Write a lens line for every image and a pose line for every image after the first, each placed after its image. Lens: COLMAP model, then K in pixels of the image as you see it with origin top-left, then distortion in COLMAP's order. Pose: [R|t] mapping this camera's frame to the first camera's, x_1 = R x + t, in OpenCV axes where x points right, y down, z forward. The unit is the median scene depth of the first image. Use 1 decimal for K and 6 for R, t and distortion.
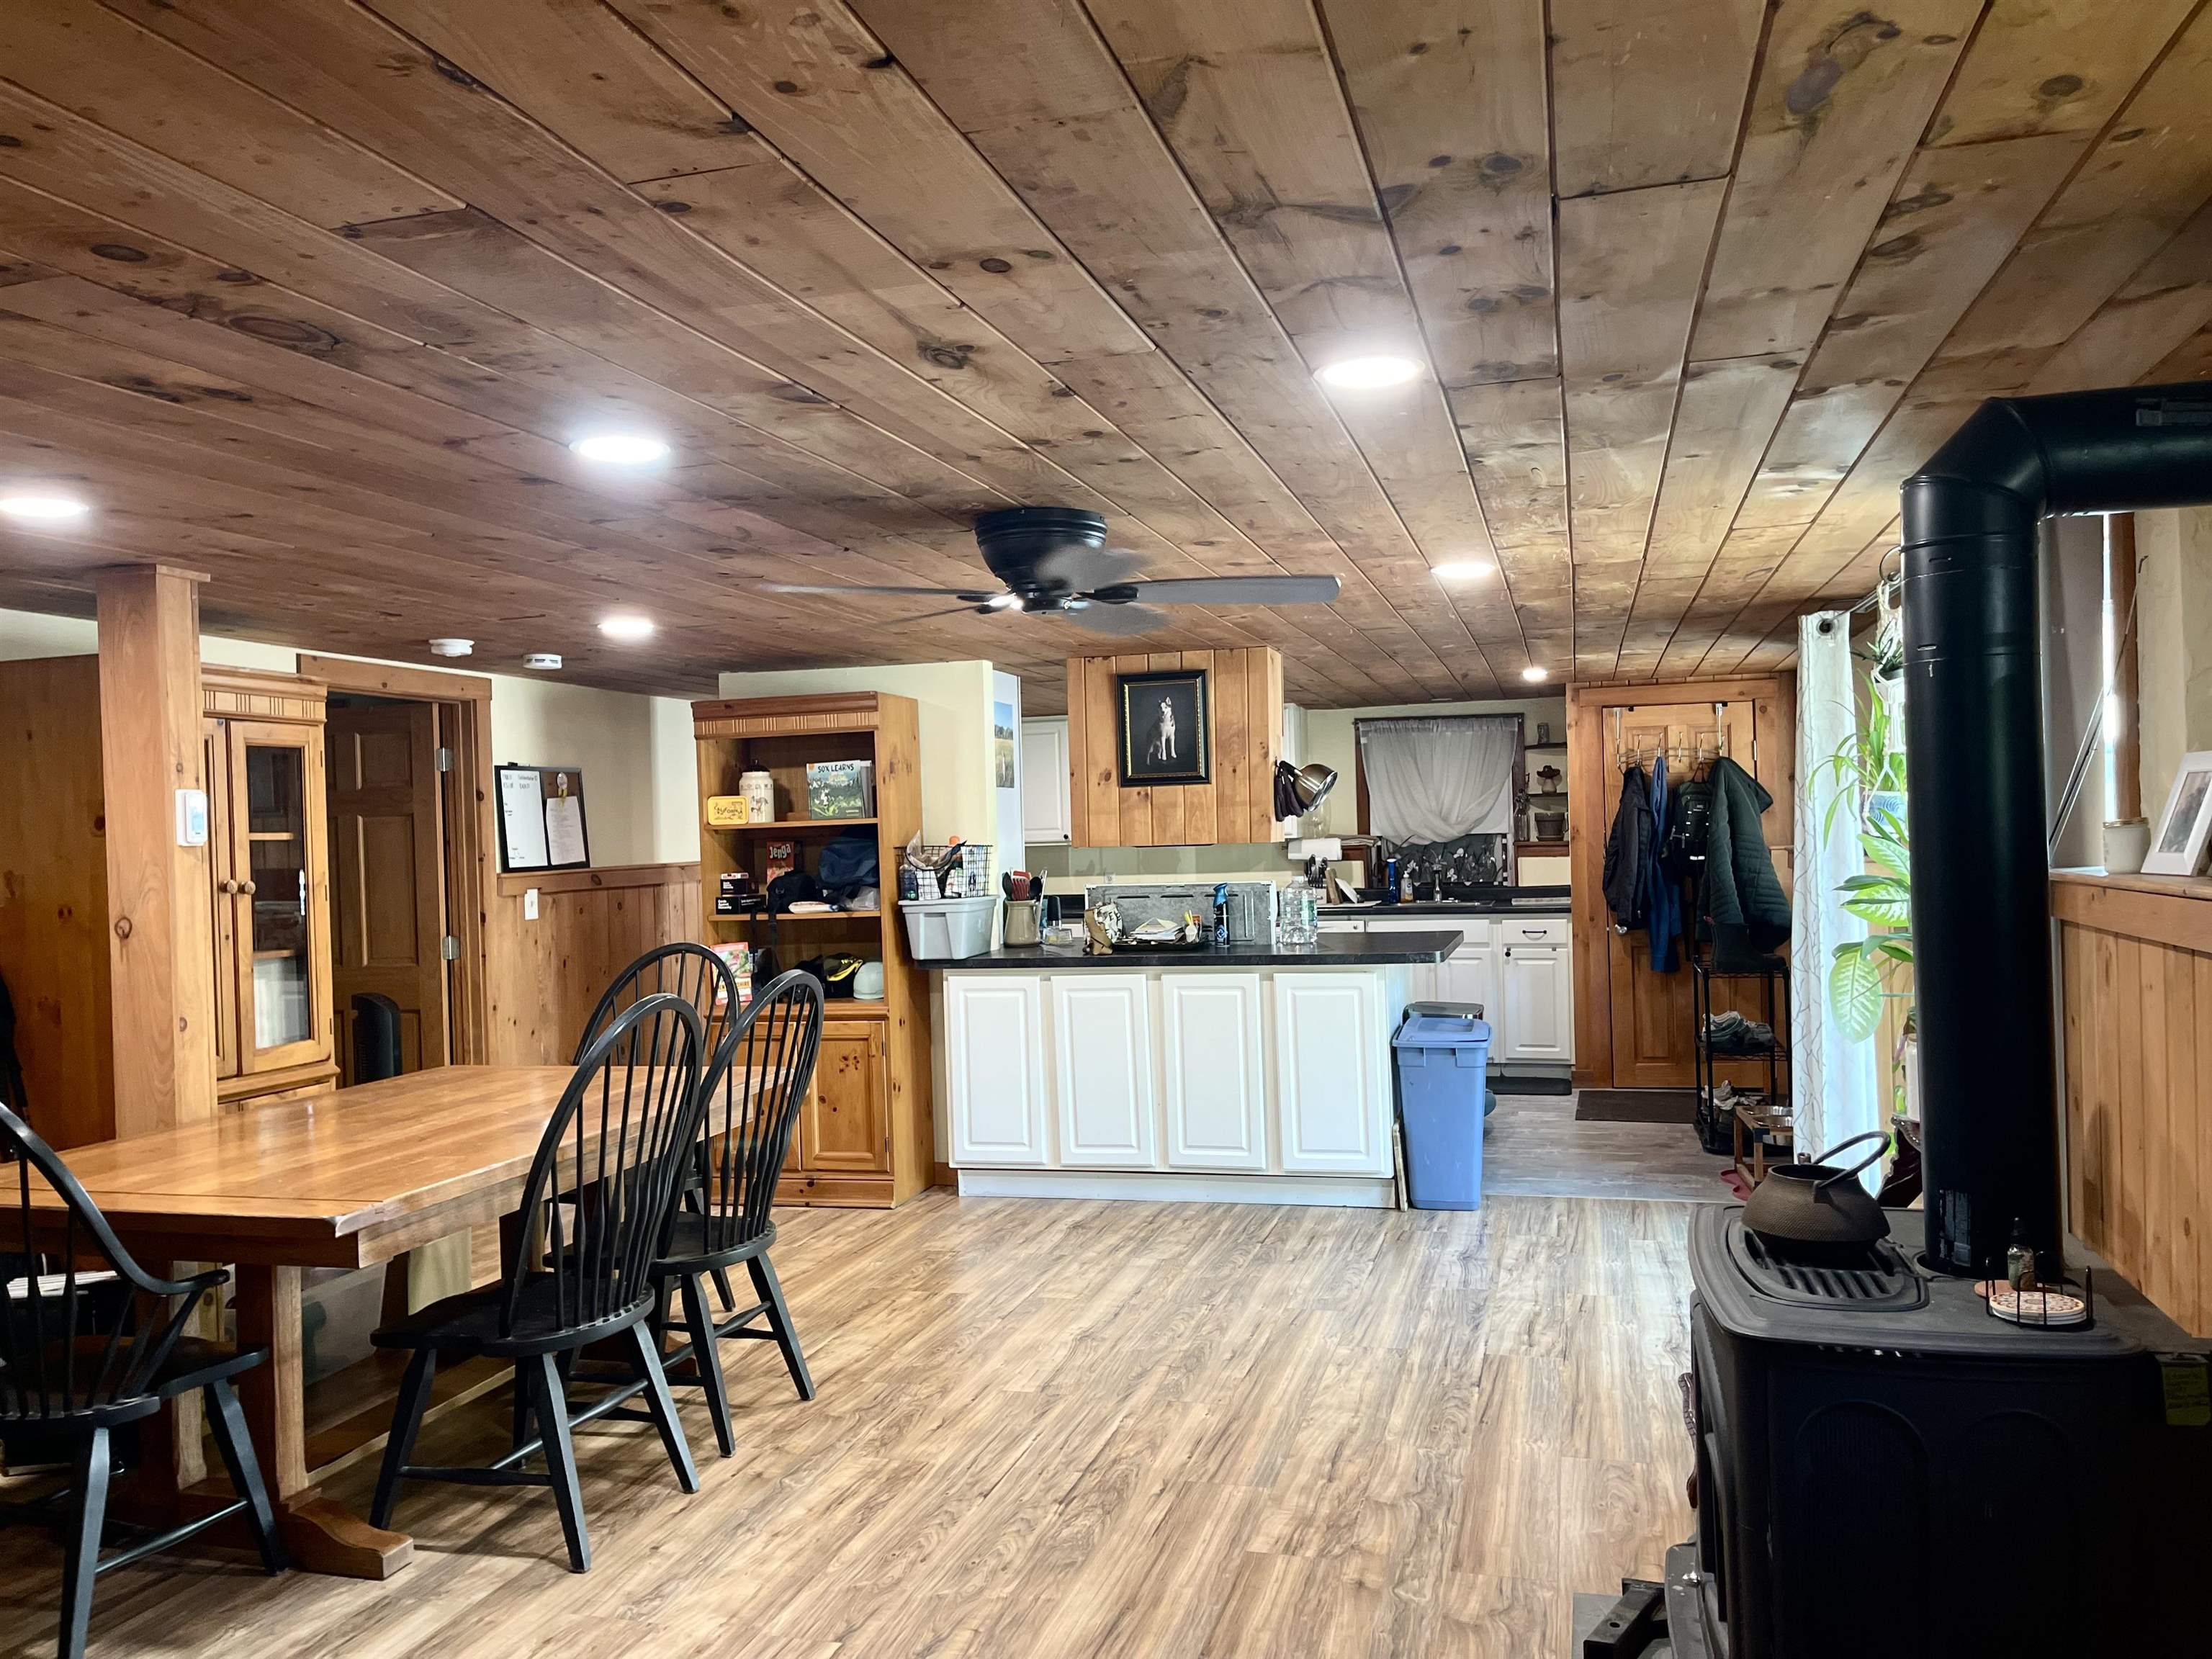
lens RADIAL K [[1651.9, 0, 1106.0], [0, 1651.9, 845.2], [0, 0, 1]] dist [0.051826, -0.084014]
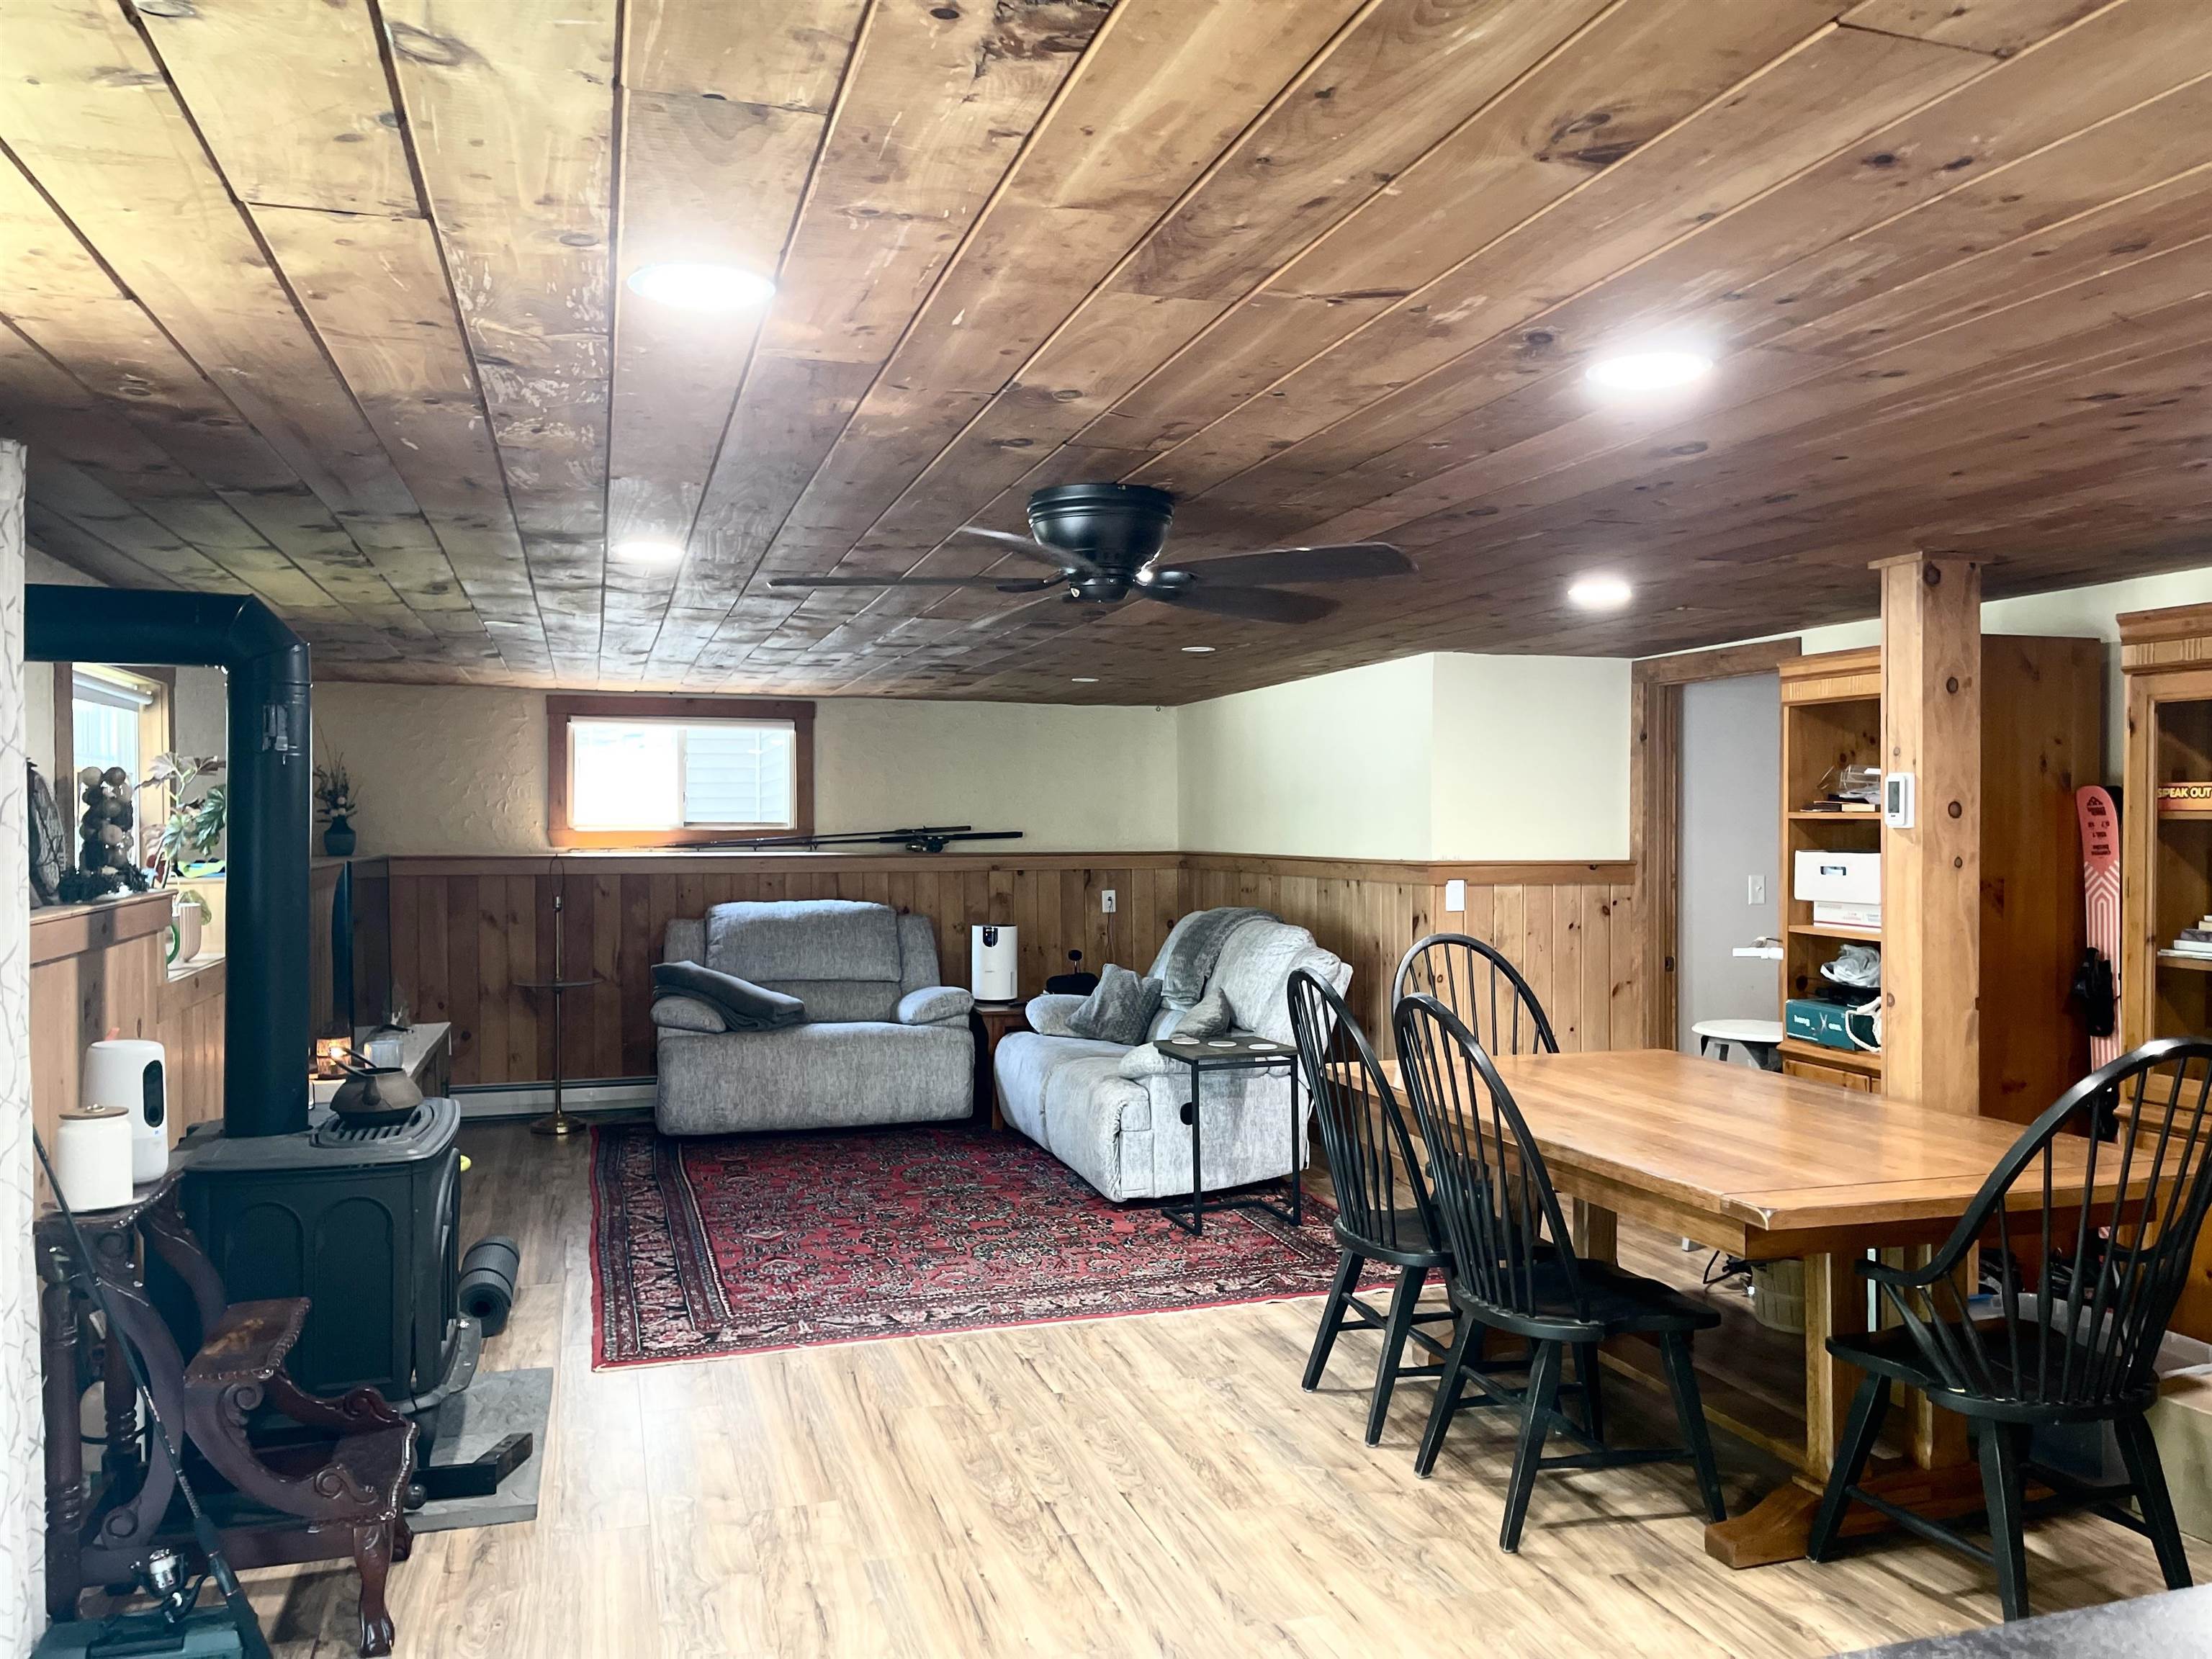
lens RADIAL K [[1651.9, 0, 1106.0], [0, 1651.9, 845.2], [0, 0, 1]] dist [0.051826, -0.084014]
pose [[-0.838263, 0.035709, -0.544095, 0.472079], [0.020355, 0.999207, 0.034217, -0.039149], [0.544885, 0.017608, -0.838326, 1.828964]]
